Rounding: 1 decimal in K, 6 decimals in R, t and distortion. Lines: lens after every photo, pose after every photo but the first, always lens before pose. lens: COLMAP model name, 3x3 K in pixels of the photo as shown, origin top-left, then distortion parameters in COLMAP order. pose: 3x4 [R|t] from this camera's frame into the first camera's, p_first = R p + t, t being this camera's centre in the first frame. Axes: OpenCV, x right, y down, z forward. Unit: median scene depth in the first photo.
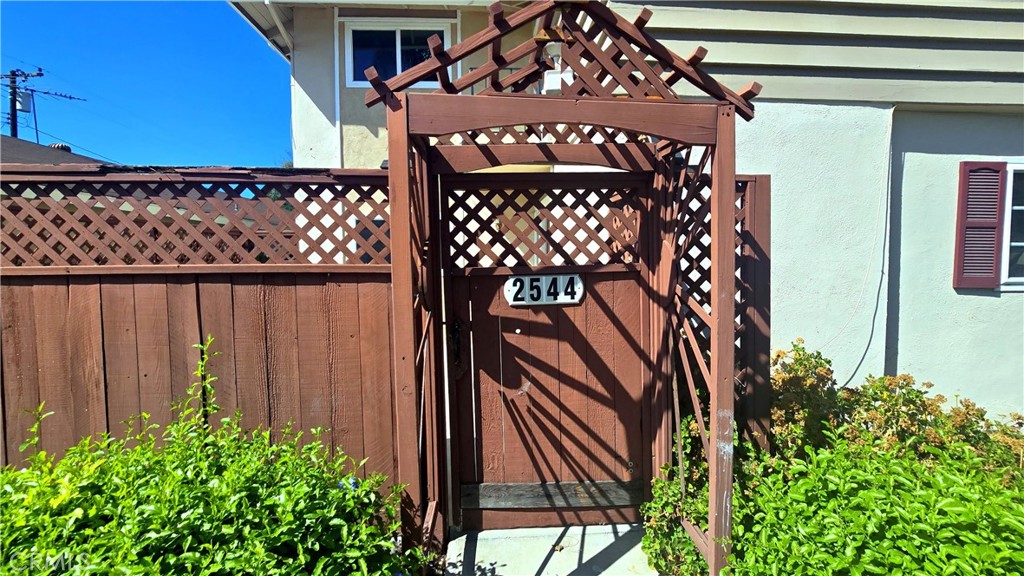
lens RADIAL K [[438.9, 0, 513.1], [0, 438.9, 283.1], [0, 0, 1]] dist [-0.000817, 0.000107]
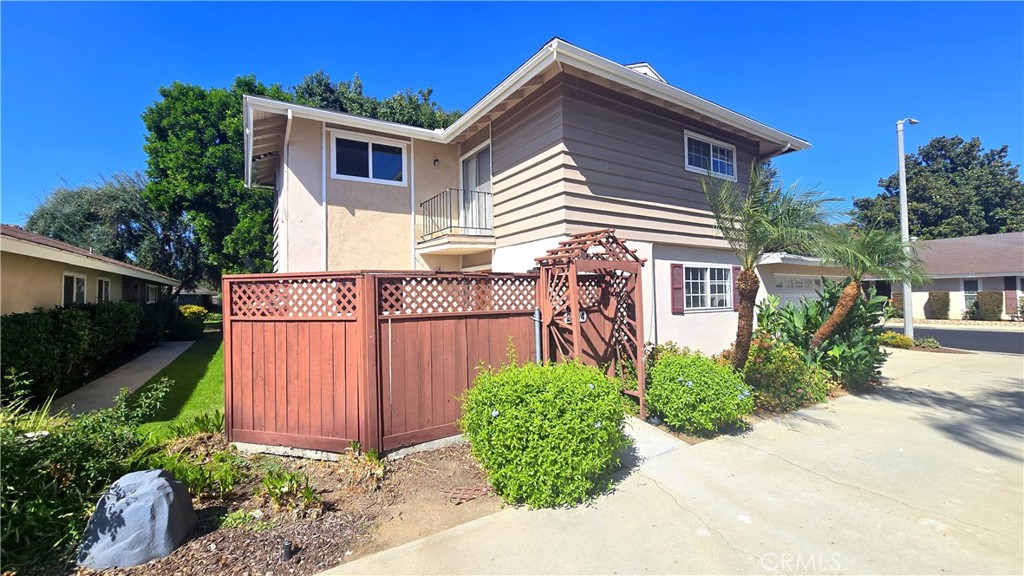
lens RADIAL K [[426.0, 0, 519.8], [0, 426.0, 284.0], [0, 0, 1]] dist [0.002657, 0.001069]
pose [[0.872361, 0.003093, 0.488852, -1.482700], [0.040459, 0.996093, -0.078501, 0.004367], [-0.487185, 0.088259, 0.868827, -1.110212]]
